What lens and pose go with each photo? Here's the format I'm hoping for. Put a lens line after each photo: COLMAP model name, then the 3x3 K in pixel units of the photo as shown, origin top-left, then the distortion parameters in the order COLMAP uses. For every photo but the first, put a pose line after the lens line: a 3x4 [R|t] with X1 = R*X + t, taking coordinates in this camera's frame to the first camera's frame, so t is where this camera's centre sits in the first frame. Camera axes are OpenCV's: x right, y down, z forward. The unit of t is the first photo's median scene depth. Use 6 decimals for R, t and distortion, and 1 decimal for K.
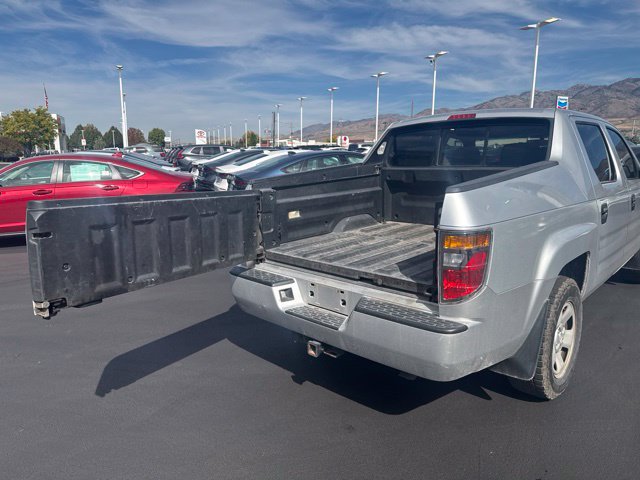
lens RADIAL K [[453.7, 0, 317.7], [0, 453.7, 240.0], [0, 0, 1]] dist [0.047418, -0.054338]
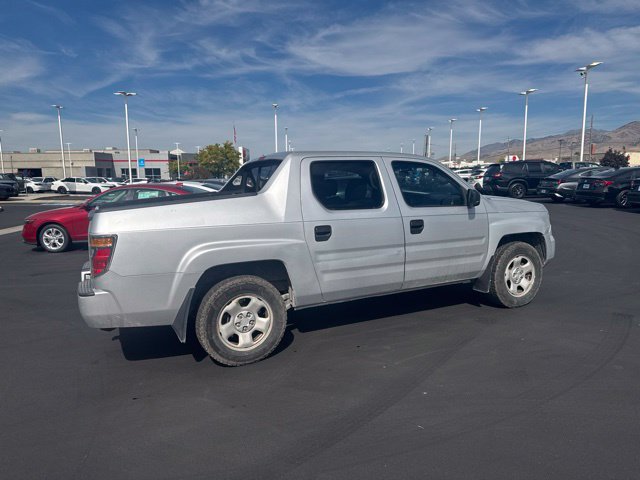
lens RADIAL K [[449.7, 0, 317.4], [0, 449.7, 249.3], [0, 0, 1]] dist [0.062495, -0.068712]
pose [[0.933696, 0.043195, -0.355453, 0.169369], [-0.053194, 0.998415, -0.018399, 0.001800], [0.354094, 0.036087, 0.934513, -0.025882]]
